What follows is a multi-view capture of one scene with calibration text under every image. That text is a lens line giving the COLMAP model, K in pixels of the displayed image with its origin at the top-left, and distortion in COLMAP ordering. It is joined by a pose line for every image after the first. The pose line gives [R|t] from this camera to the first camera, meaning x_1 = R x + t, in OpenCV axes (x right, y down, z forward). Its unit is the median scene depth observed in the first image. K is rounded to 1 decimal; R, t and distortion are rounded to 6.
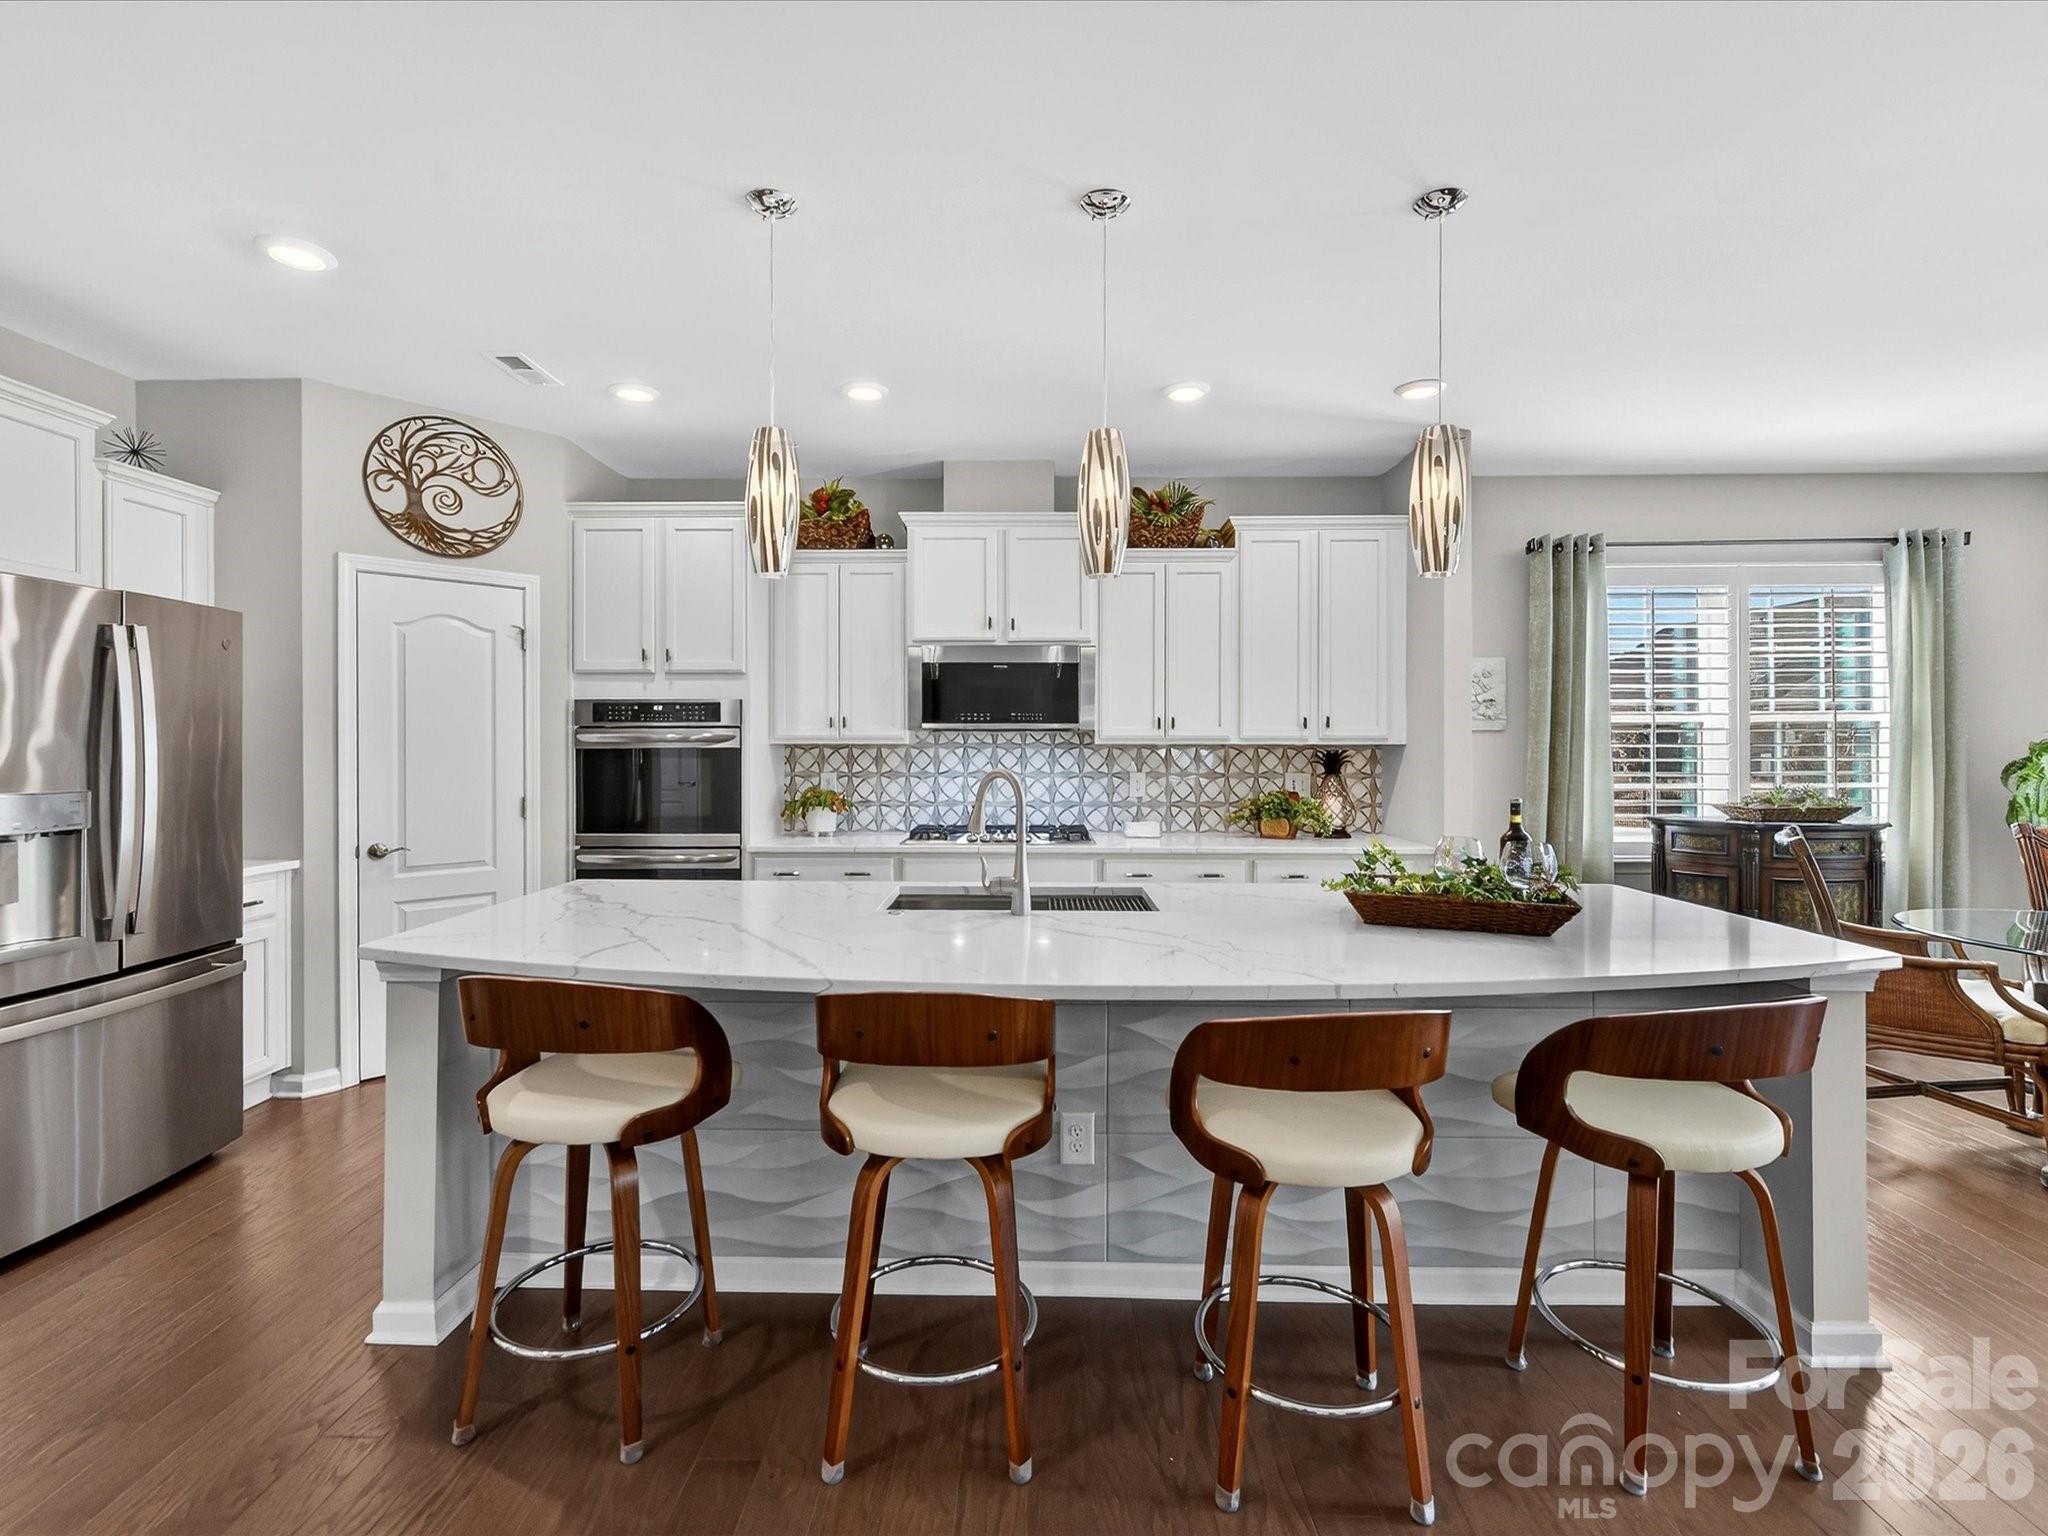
lens RADIAL K [[921.5, 0, 1010.8], [0, 921.5, 751.6], [0, 0, 1]] dist [0.002121, -0.002909]
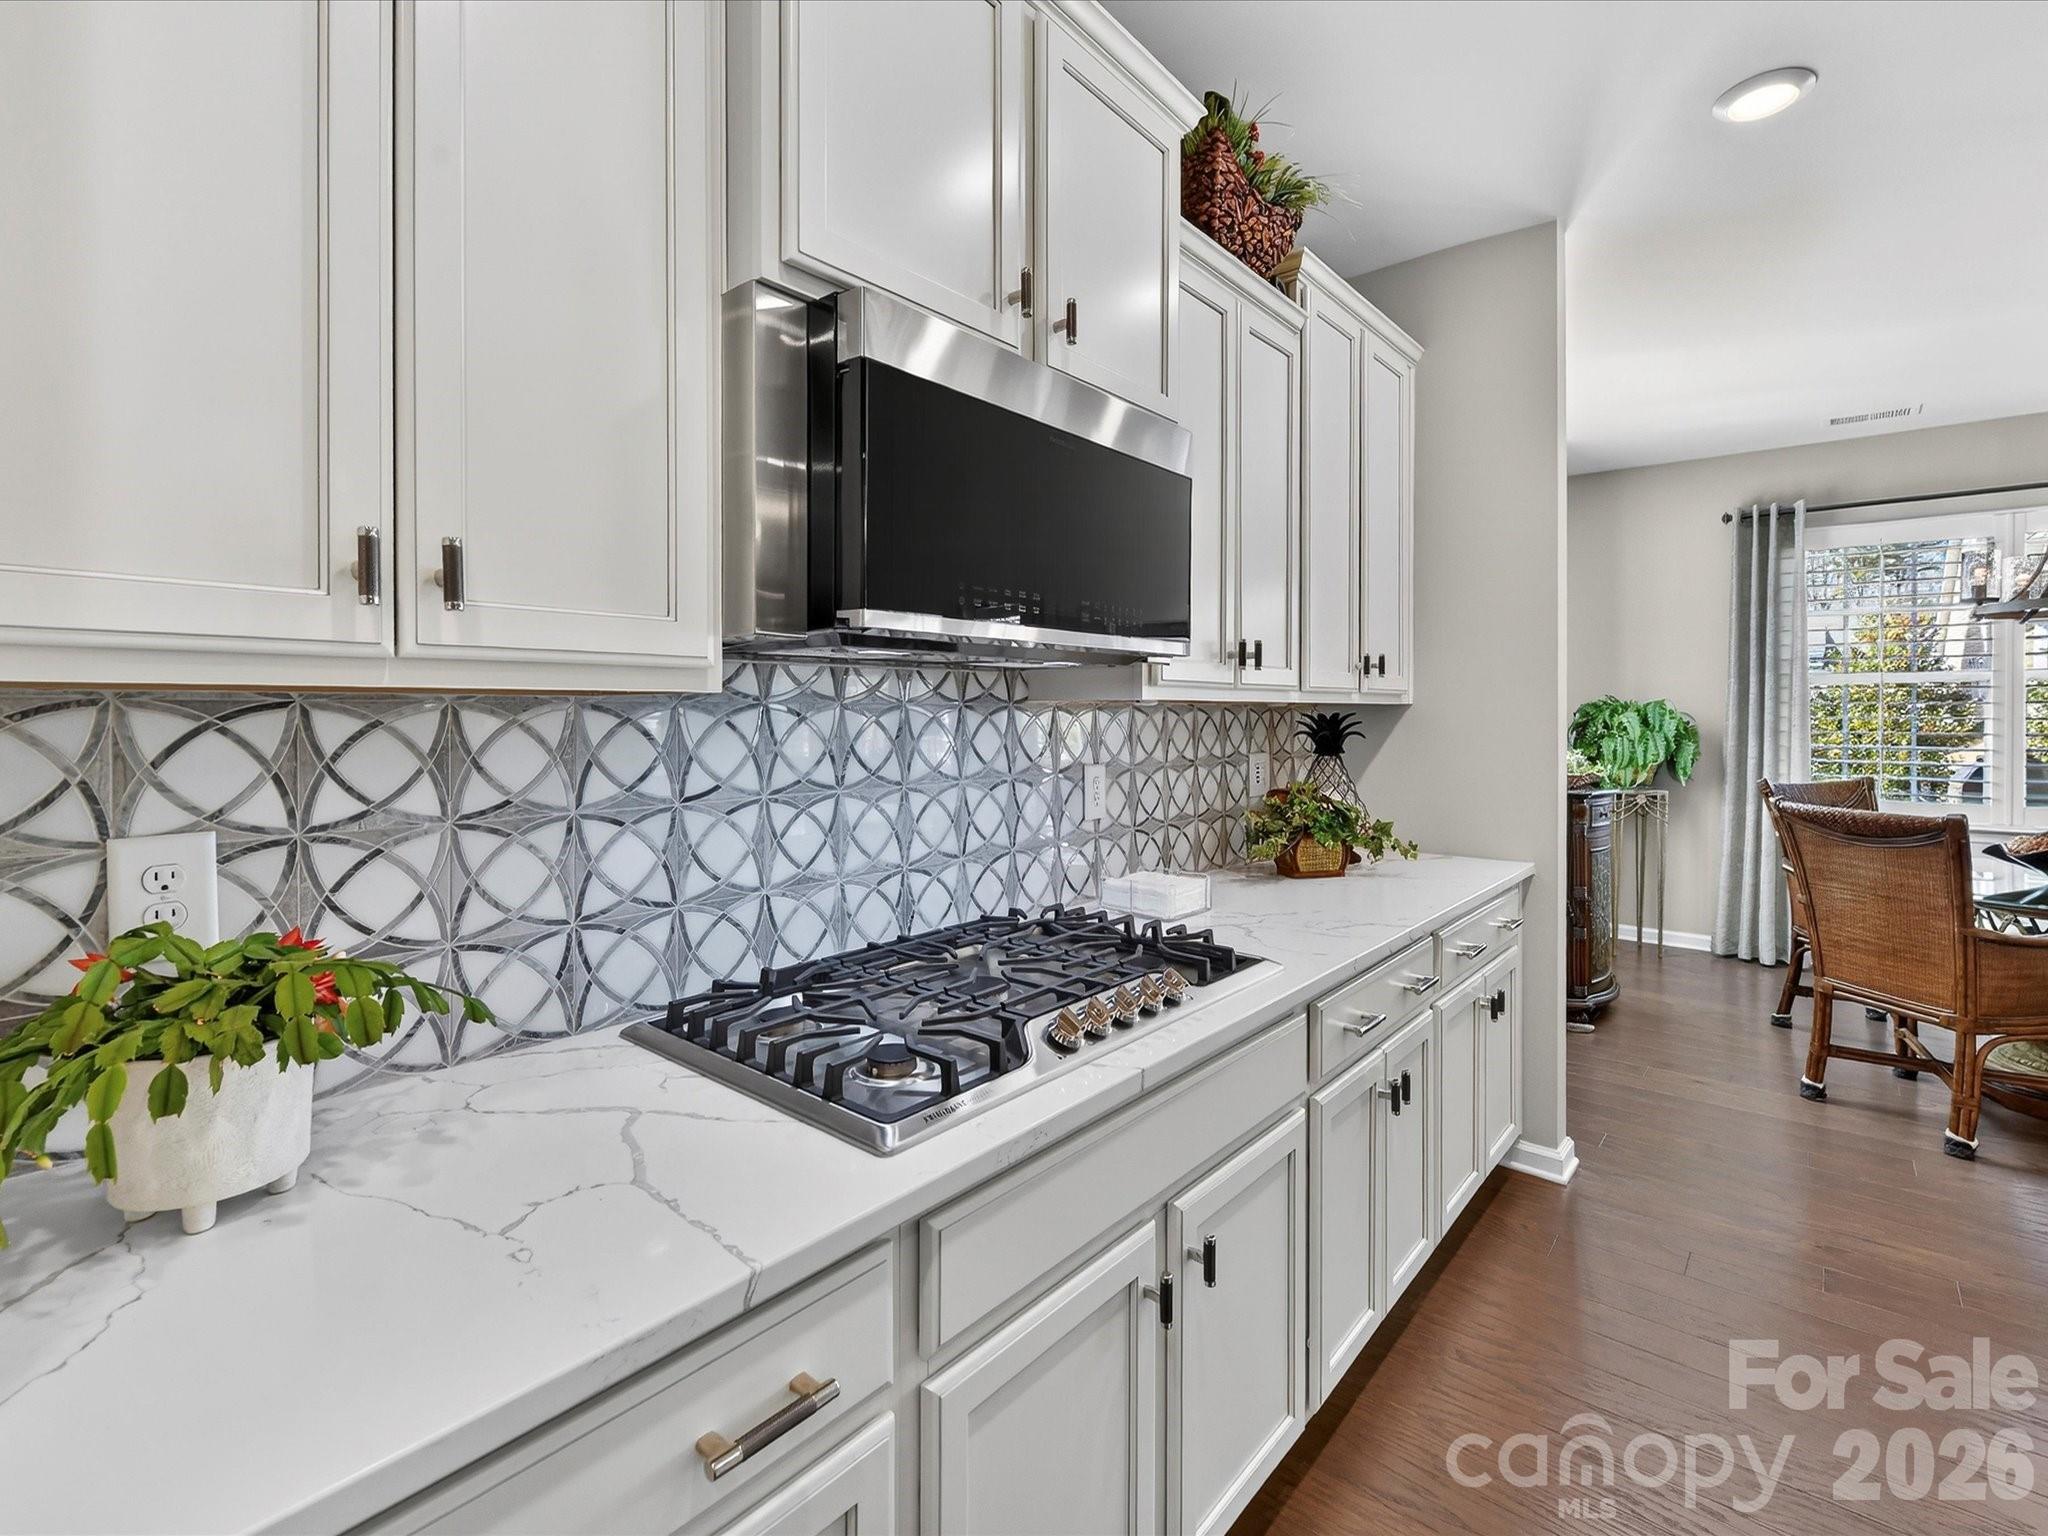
lens RADIAL K [[921.5, 0, 993.2], [0, 921.5, 712.4], [0, 0, 1]] dist [0.002121, -0.002909]
pose [[0.655757, -0.002655, 0.754968, -0.245084], [0.000695, 0.999996, 0.002913, -0.004200], [-0.754972, -0.001386, 0.655756, 0.787110]]
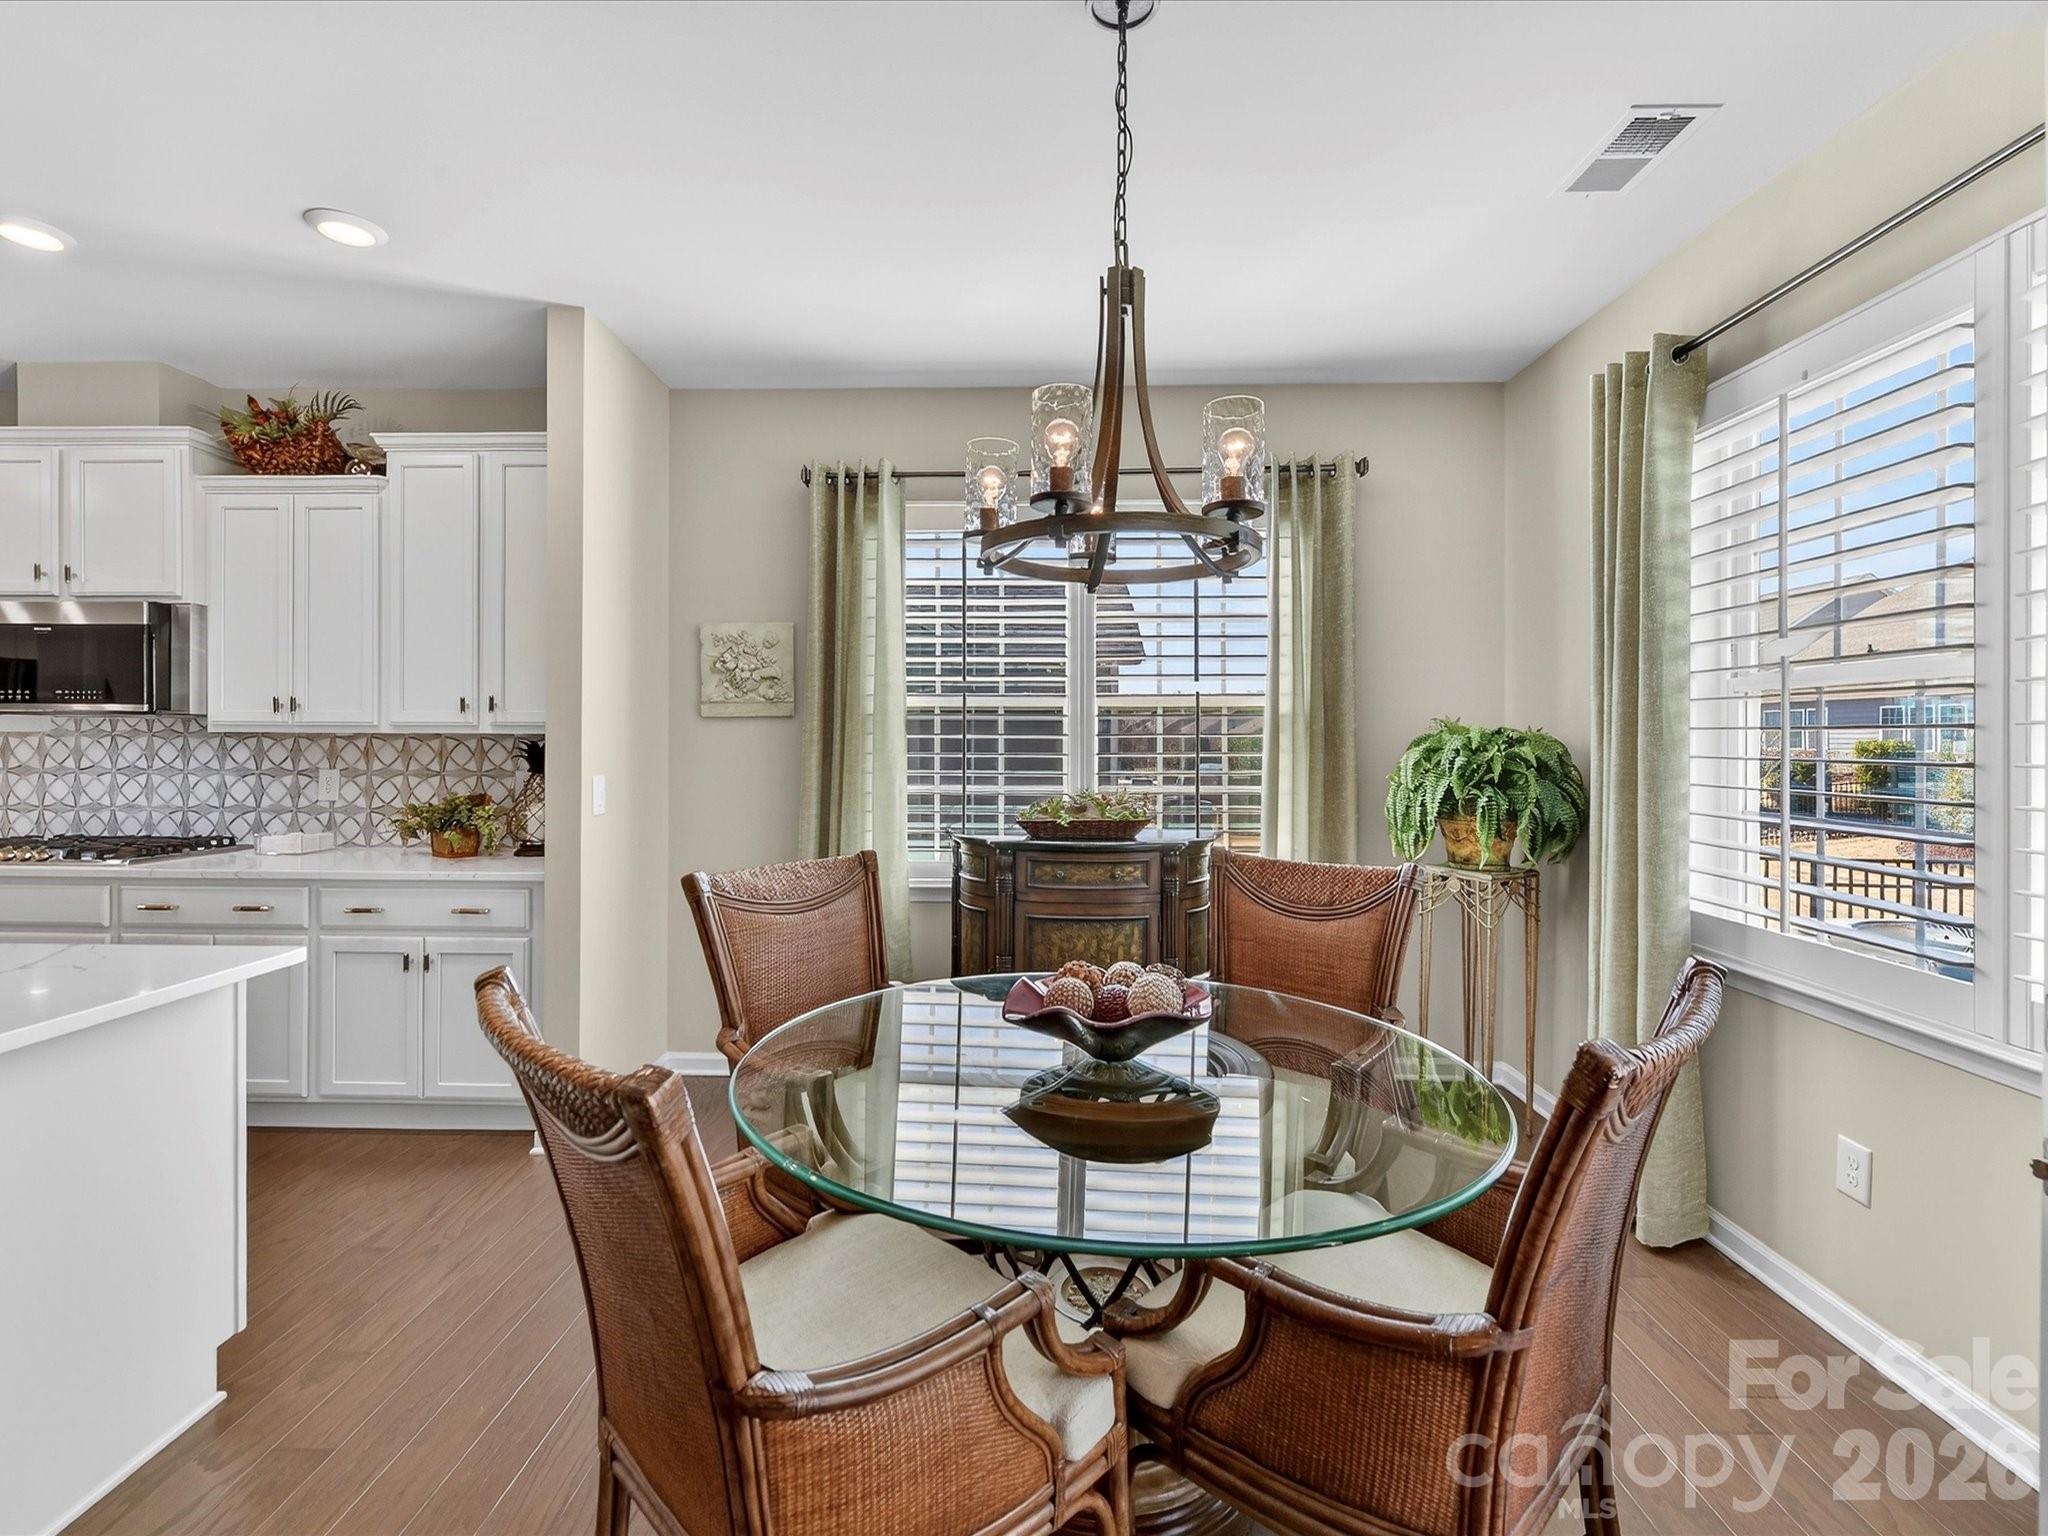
lens RADIAL K [[921.5, 0, 1021.4], [0, 921.5, 740.0], [0, 0, 1]] dist [0.002121, -0.002909]
pose [[0.999992, 0.003789, 0.001604, 0.761422], [-0.003781, 0.999978, -0.005392, 0.000096], [-0.001624, 0.005385, 0.999984, 0.233393]]
